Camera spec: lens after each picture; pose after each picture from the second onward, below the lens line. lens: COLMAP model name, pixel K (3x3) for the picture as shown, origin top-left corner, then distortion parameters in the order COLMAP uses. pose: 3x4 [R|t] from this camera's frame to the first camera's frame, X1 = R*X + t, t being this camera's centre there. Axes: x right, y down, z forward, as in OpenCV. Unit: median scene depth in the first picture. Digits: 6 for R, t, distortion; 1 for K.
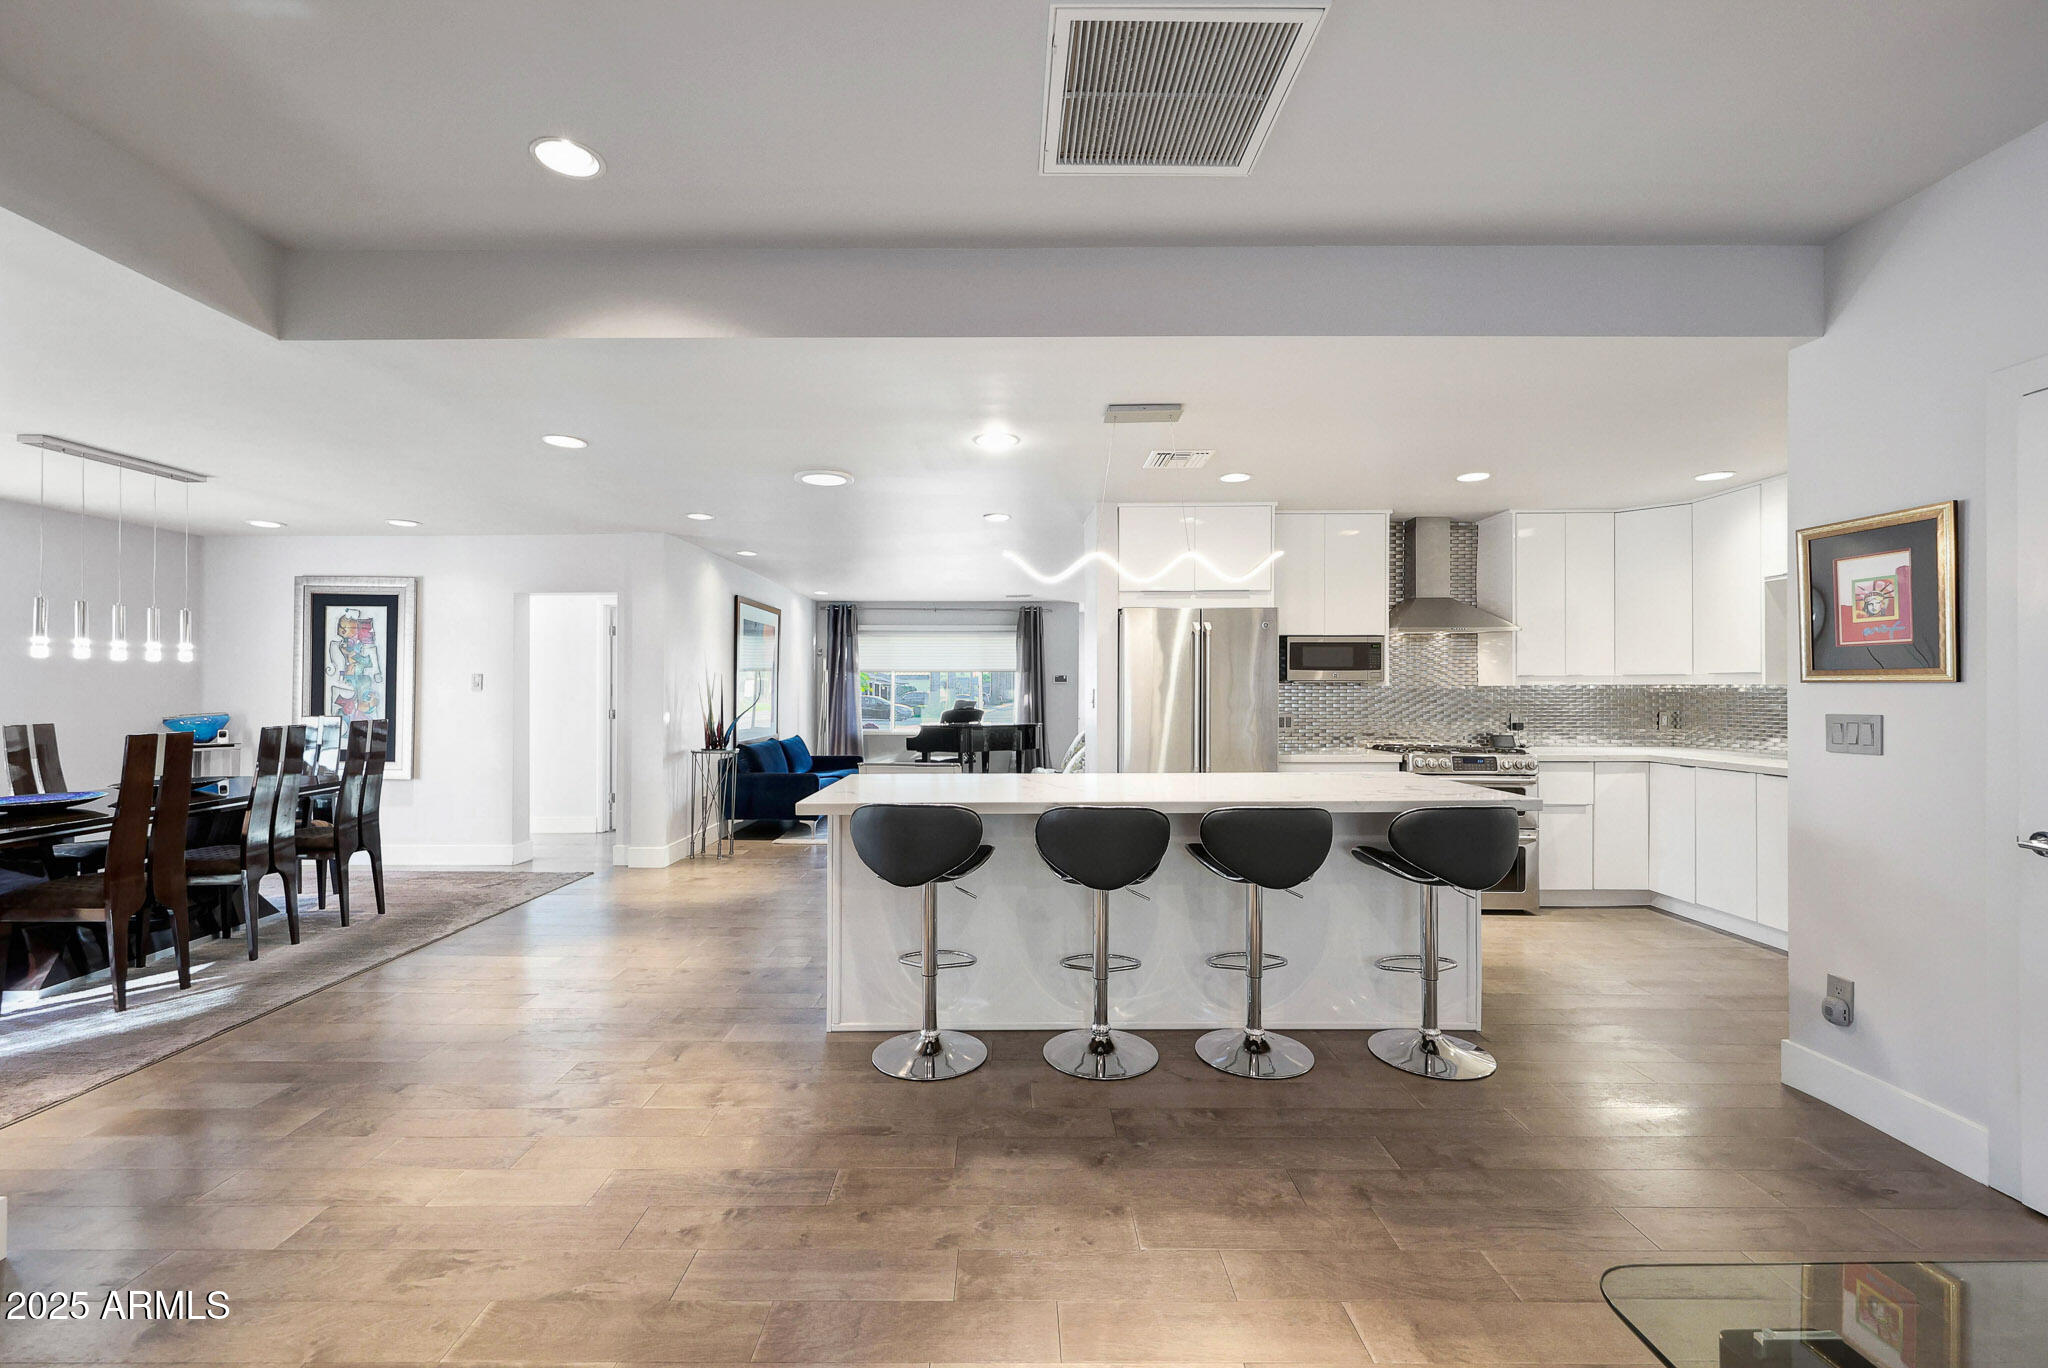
lens RADIAL K [[827.0, 0, 1016.2], [0, 827.0, 688.8], [0, 0, 1]] dist [-0.001155, -0.000176]
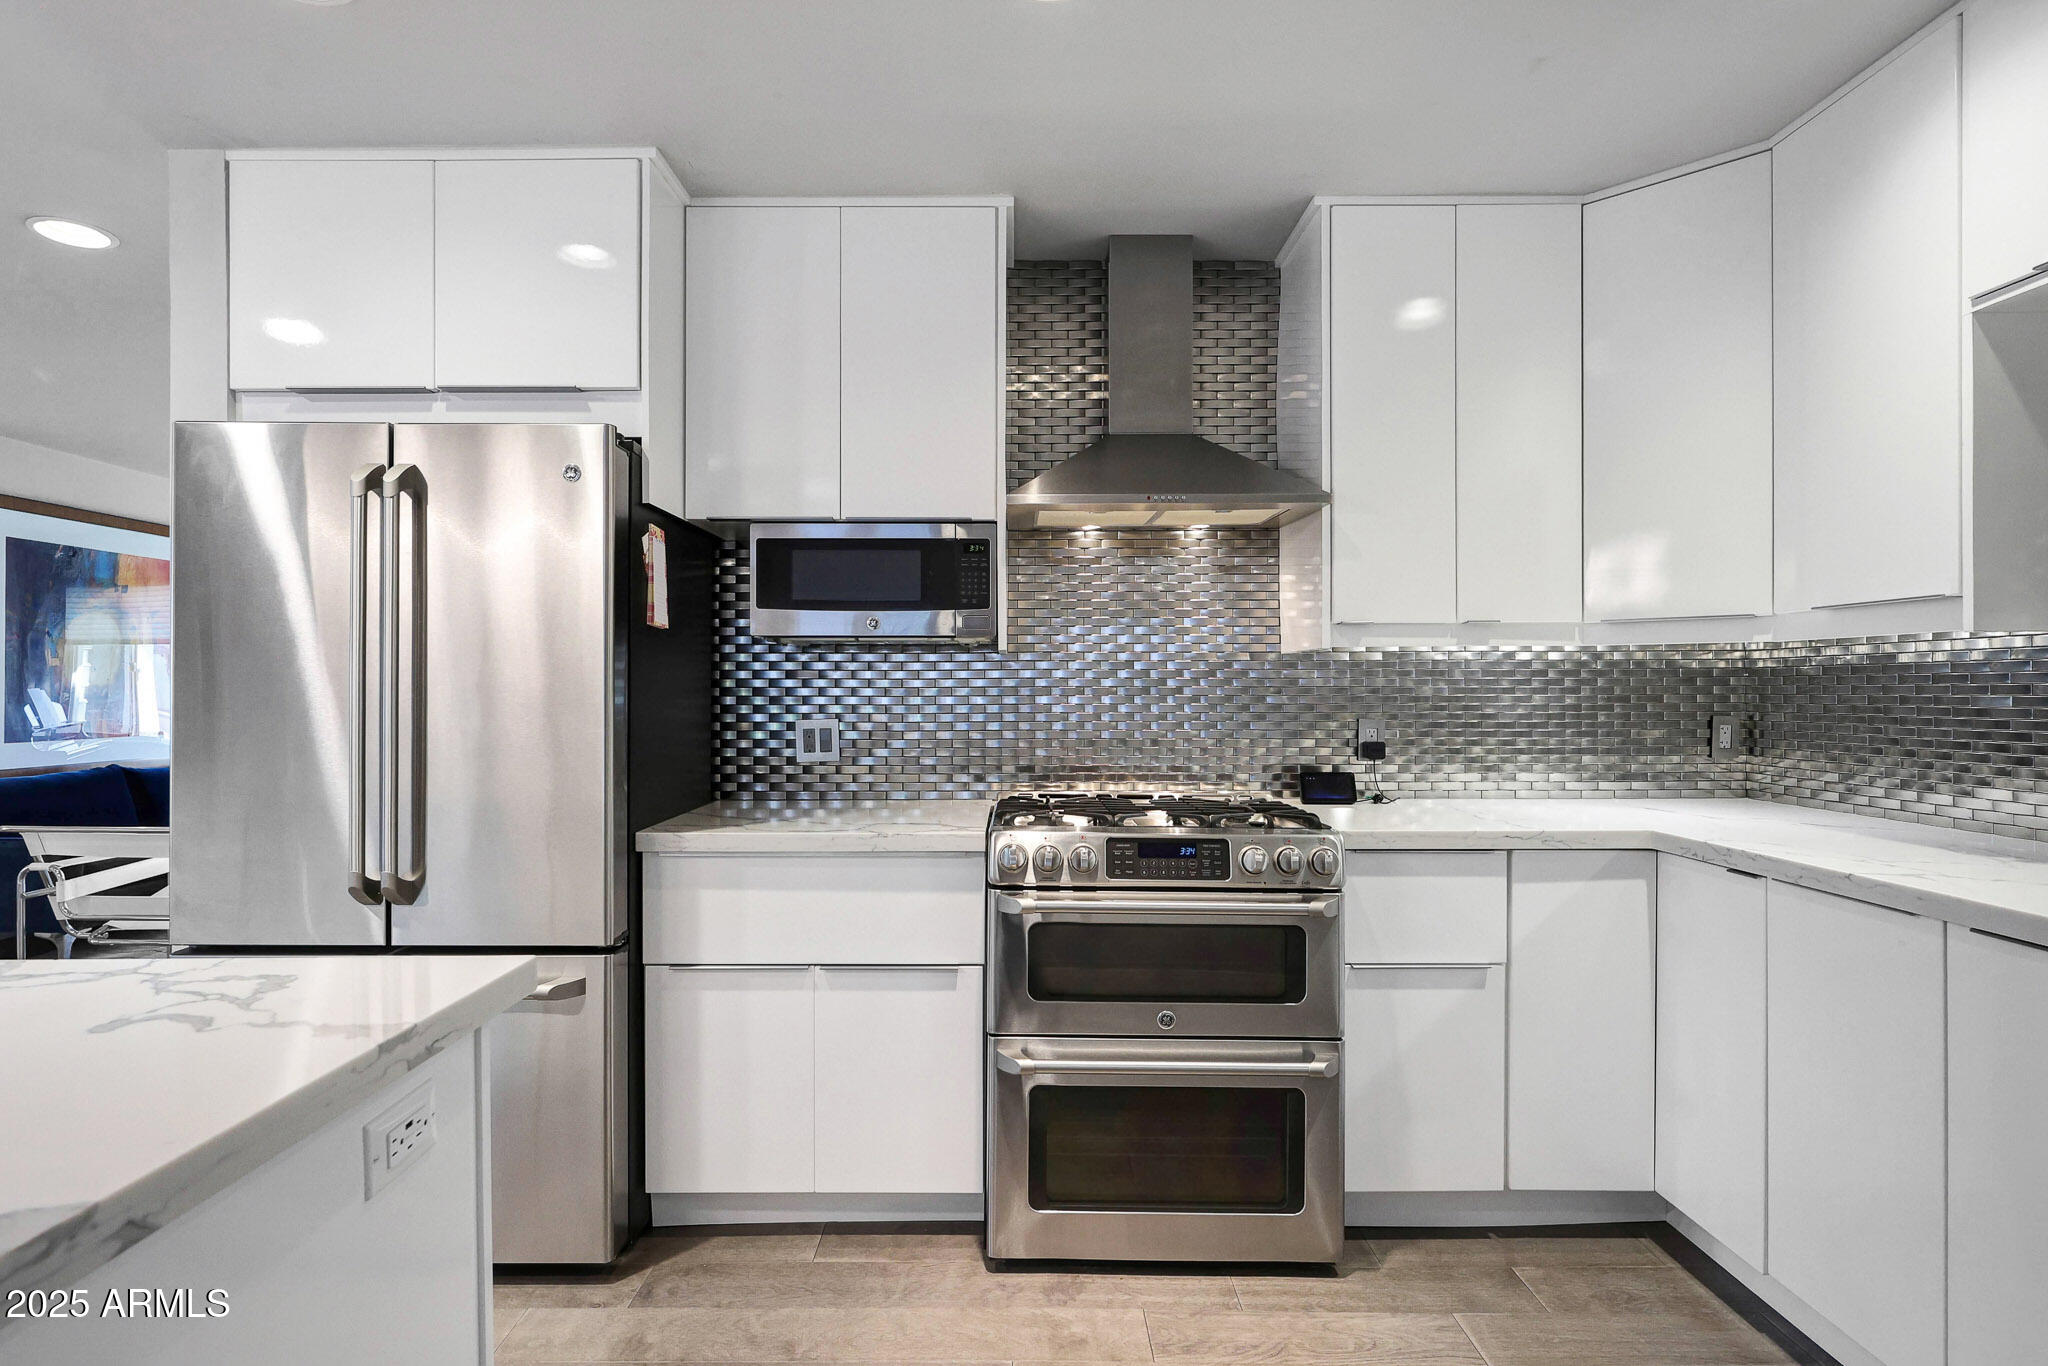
lens RADIAL K [[1040.2, 0, 1011.9], [0, 1040.2, 697.4], [0, 0, 1]] dist [0.001160, 0.000025]
pose [[0.999988, -0.000557, 0.004809, 0.446904], [0.000506, 0.999944, 0.010535, 0.013908], [-0.004814, -0.010533, 0.999933, 0.504488]]
